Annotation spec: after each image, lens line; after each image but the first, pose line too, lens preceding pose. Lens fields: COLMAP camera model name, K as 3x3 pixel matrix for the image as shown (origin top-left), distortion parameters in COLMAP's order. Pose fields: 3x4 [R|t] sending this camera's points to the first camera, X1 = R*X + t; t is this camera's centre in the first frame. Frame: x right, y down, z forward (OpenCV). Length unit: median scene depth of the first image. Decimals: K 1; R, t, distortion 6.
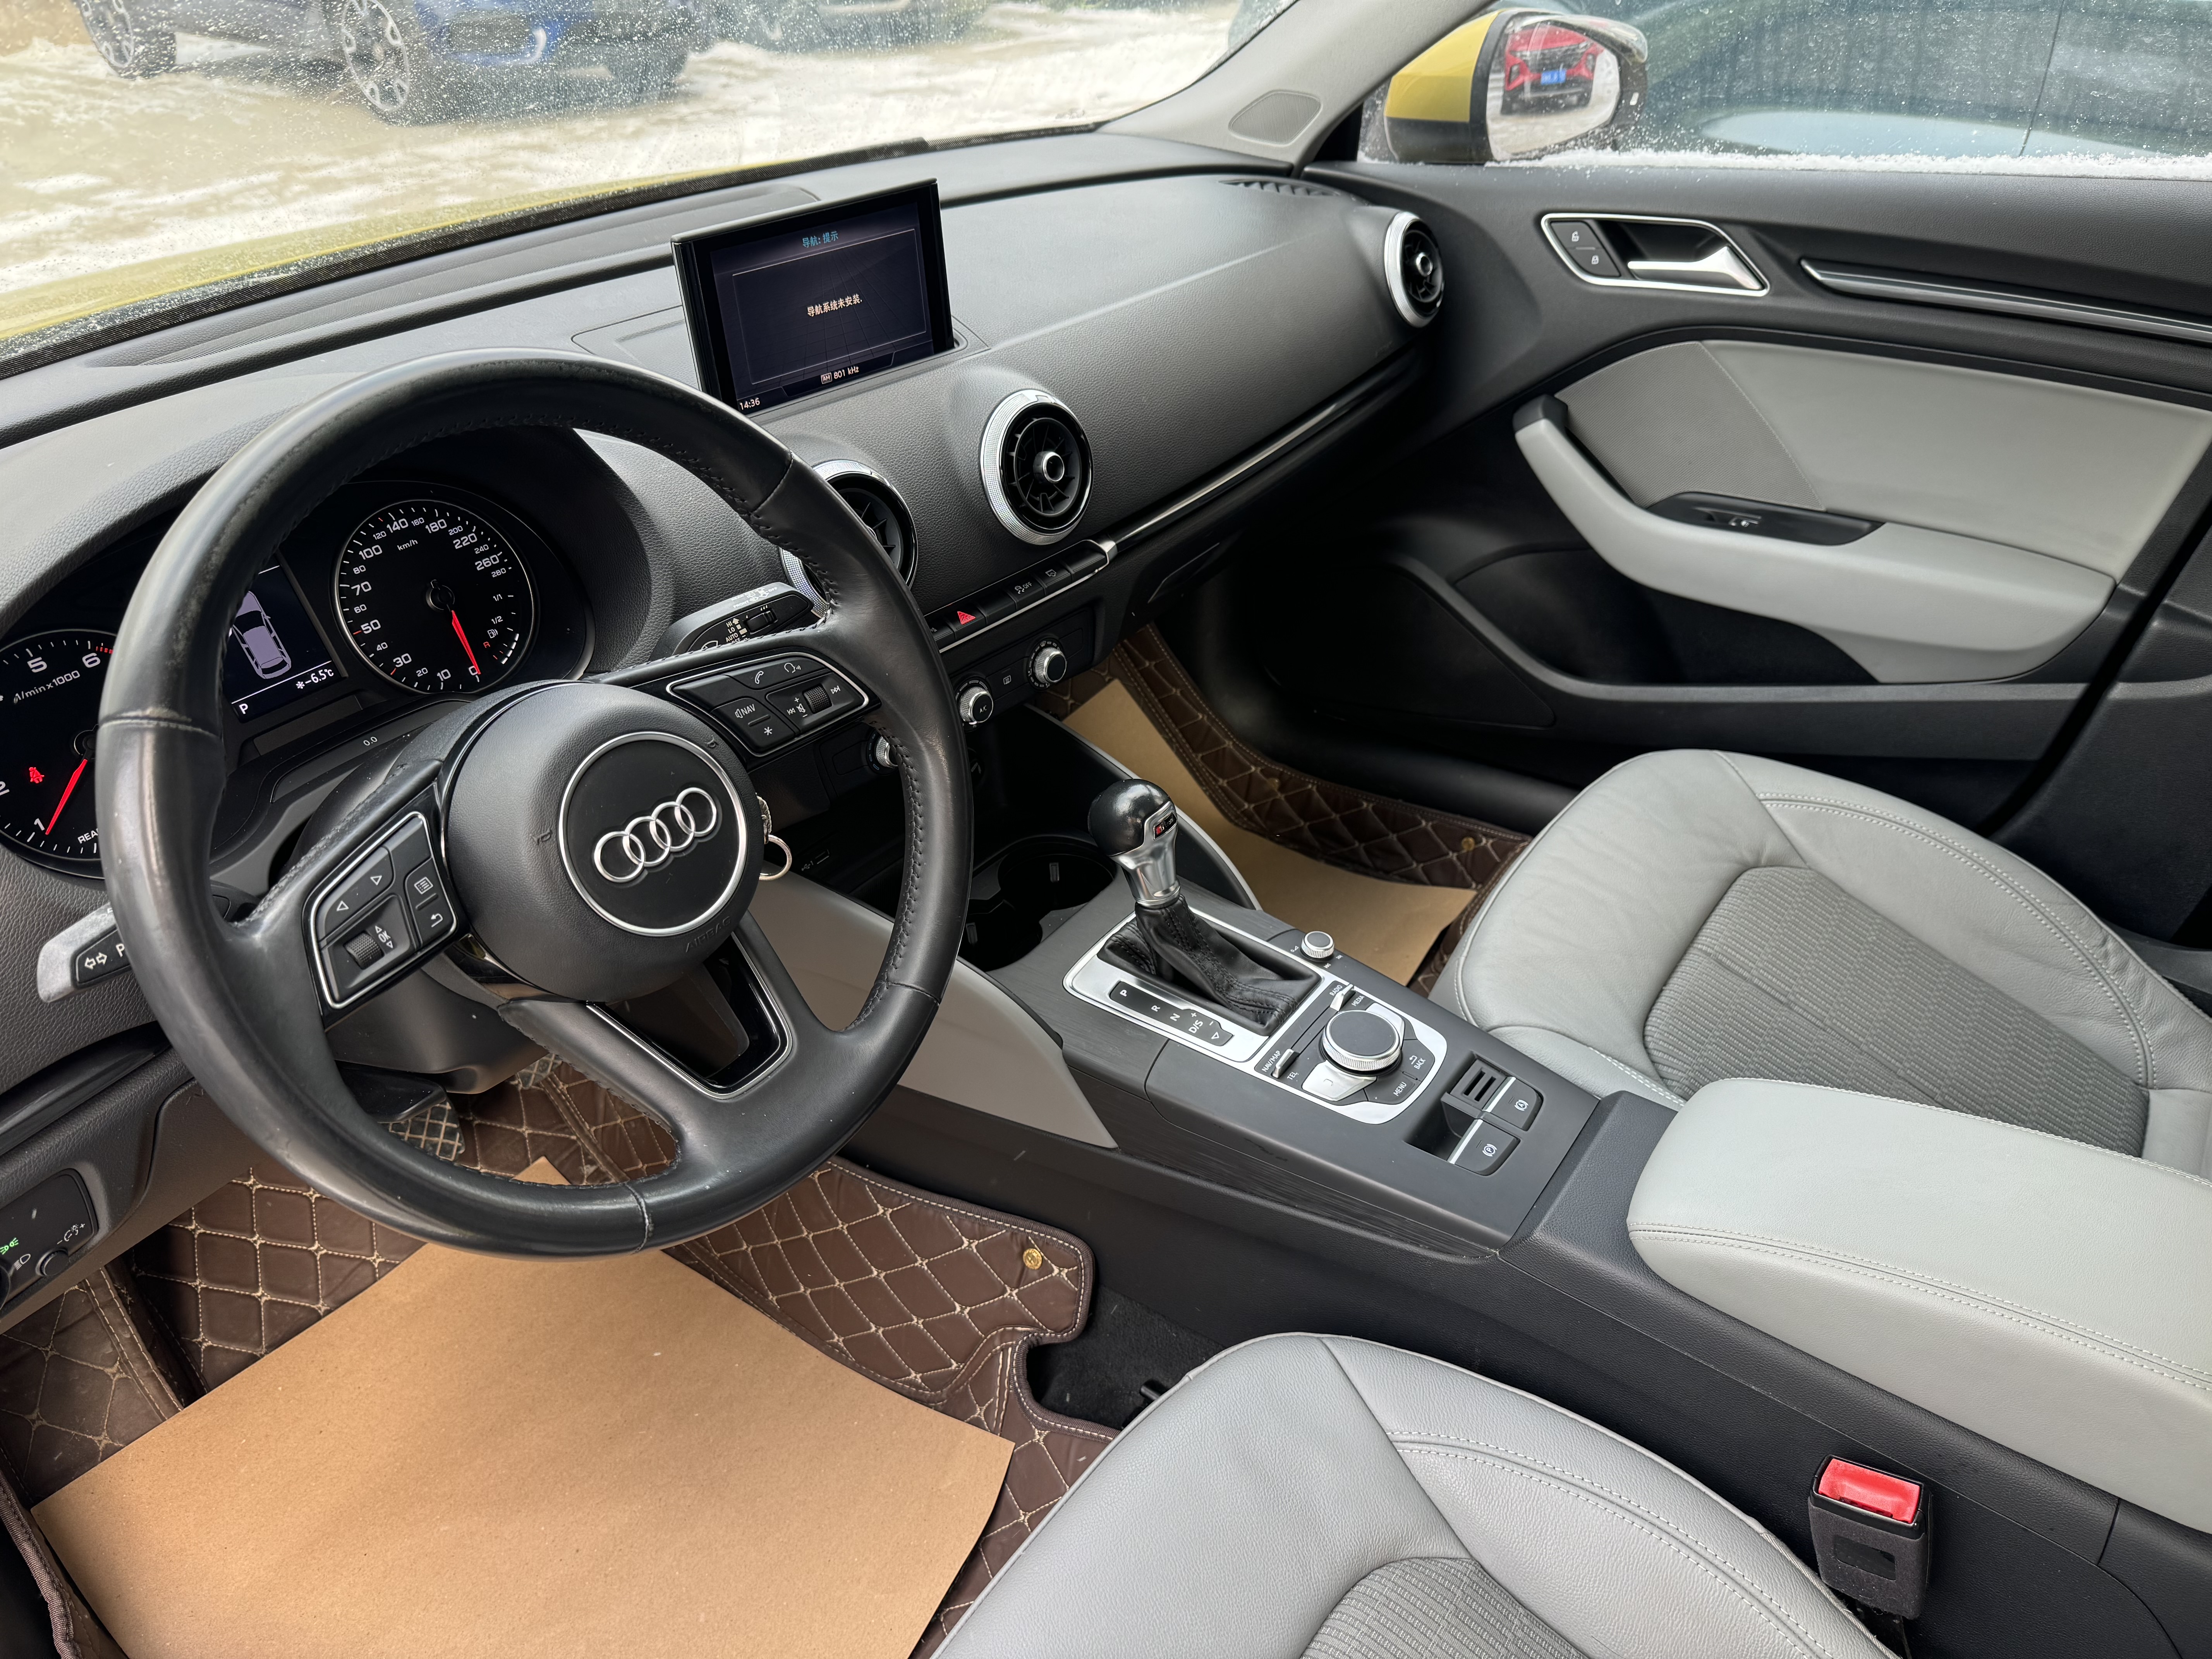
lens RADIAL K [[1557.8, 0, 1096.7], [0, 1557.8, 819.1], [0, 0, 1]] dist [0.054024, -0.060954]
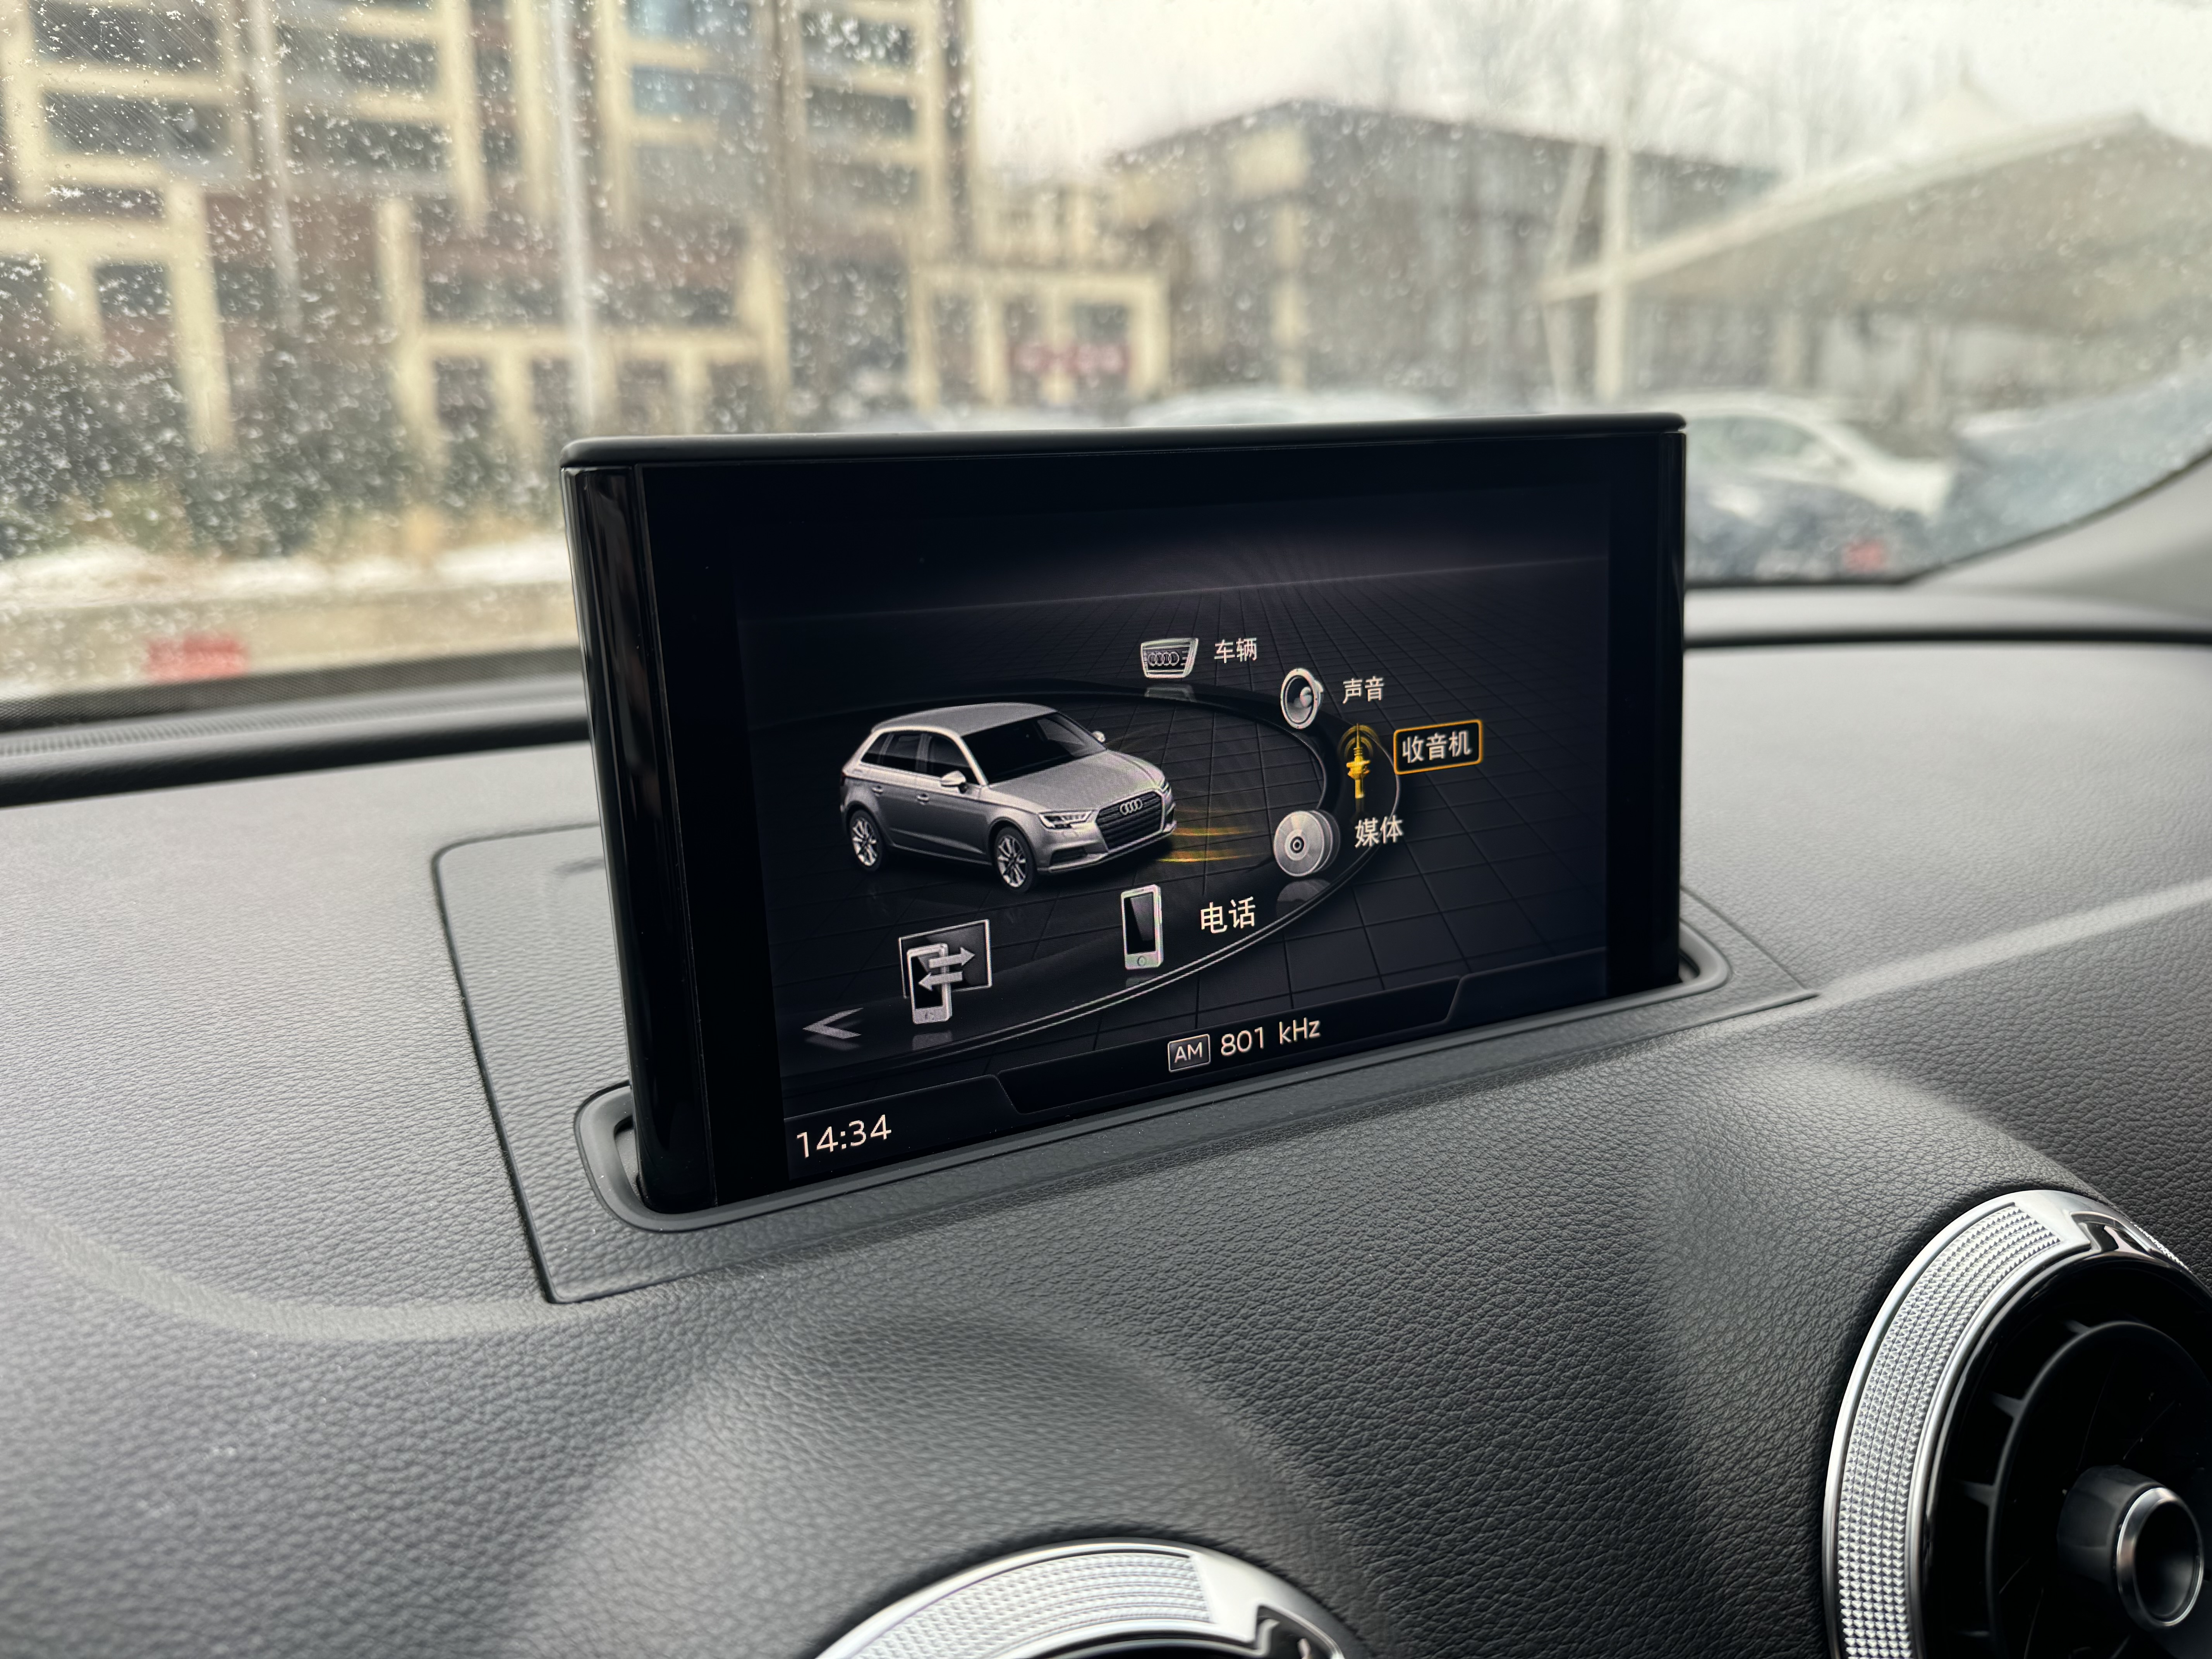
lens RADIAL K [[1557.8, 0, 1096.7], [0, 1557.8, 819.1], [0, 0, 1]] dist [0.054024, -0.060954]
pose [[0.940263, 0.060001, -0.335120, -0.100702], [-0.174550, 0.930088, -0.323216, -0.228185], [0.292297, 0.362403, 0.885001, 0.740064]]
